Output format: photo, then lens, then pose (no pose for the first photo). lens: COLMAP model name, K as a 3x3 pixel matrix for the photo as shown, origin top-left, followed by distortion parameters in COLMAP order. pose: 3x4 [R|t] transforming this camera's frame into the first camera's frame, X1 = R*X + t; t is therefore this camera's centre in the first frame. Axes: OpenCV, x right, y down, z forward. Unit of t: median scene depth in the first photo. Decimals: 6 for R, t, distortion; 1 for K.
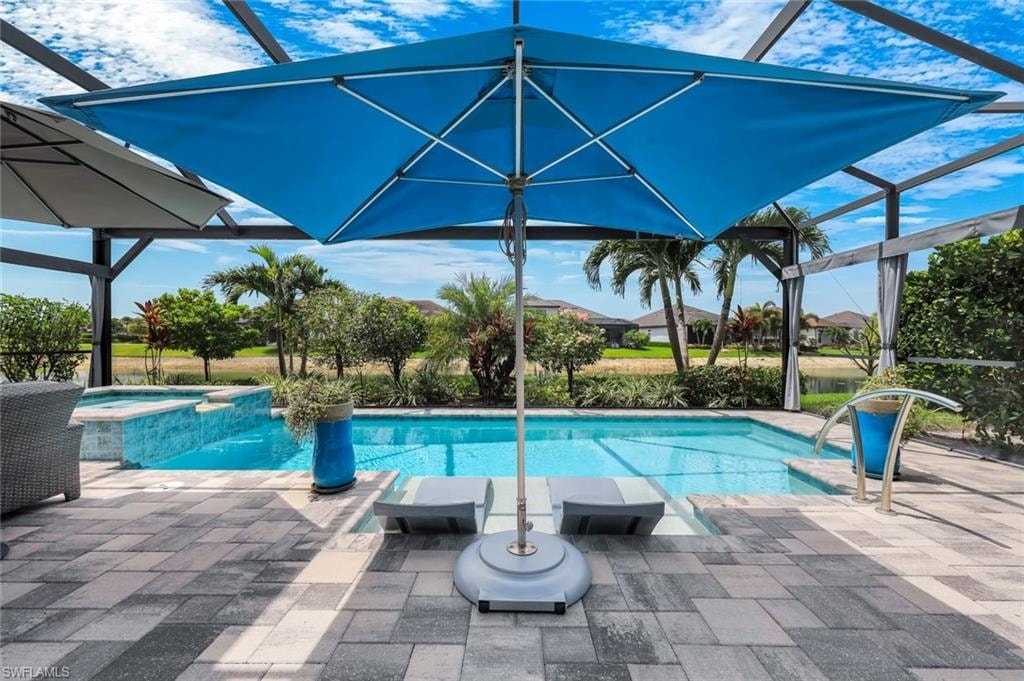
lens RADIAL K [[418.6, 0, 510.3], [0, 418.6, 341.3], [0, 0, 1]] dist [0.000010, -0.000042]
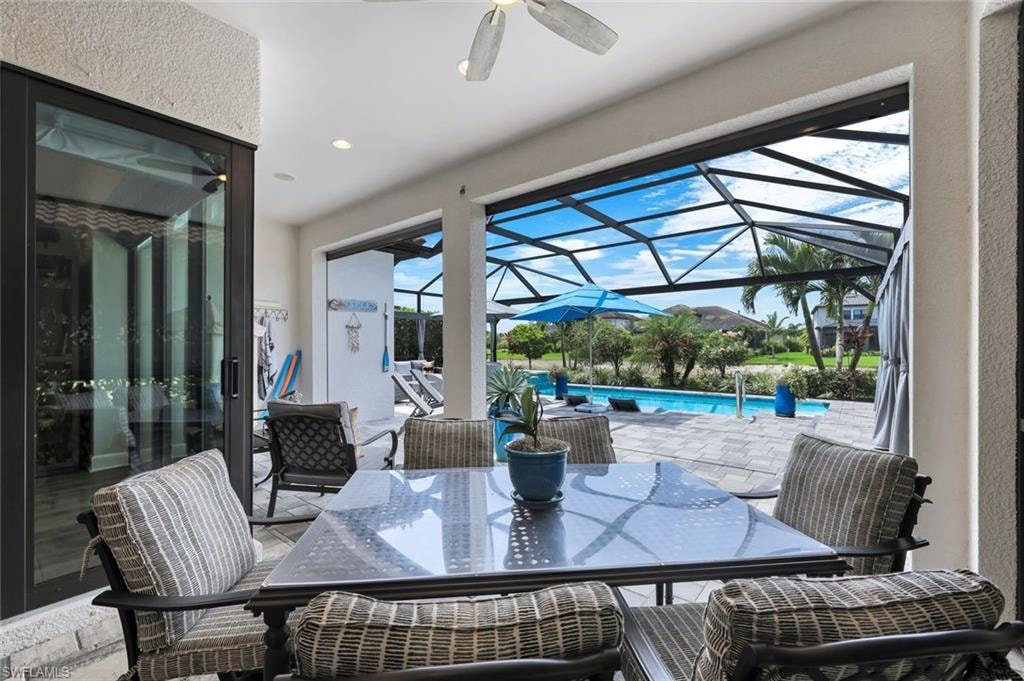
lens RADIAL K [[418.6, 0, 507.9], [0, 418.6, 346.1], [0, 0, 1]] dist [0.000010, -0.000042]
pose [[0.766036, -0.005827, -0.642772, 0.576352], [0.002188, 0.999977, -0.006458, -0.008318], [0.642794, 0.003541, 0.766031, -0.723006]]
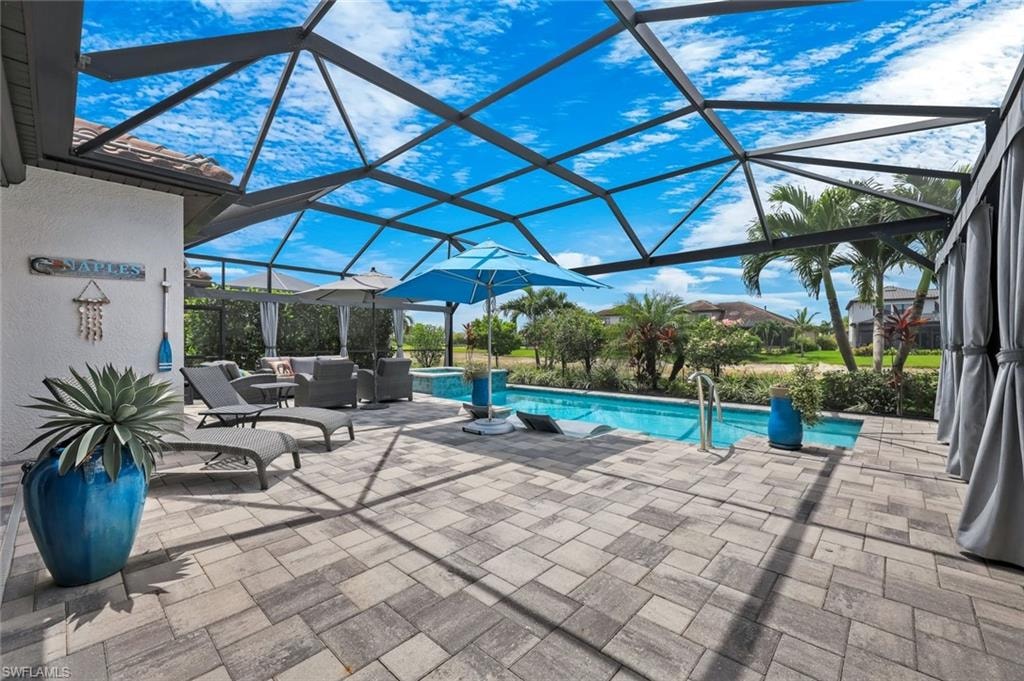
lens RADIAL K [[418.6, 0, 503.1], [0, 418.6, 343.9], [0, 0, 1]] dist [0.000010, -0.000042]
pose [[0.726268, -0.004039, -0.687400, 0.561888], [-0.000704, 0.999978, -0.006620, 0.007089], [0.687412, 0.005291, 0.726249, -0.257901]]
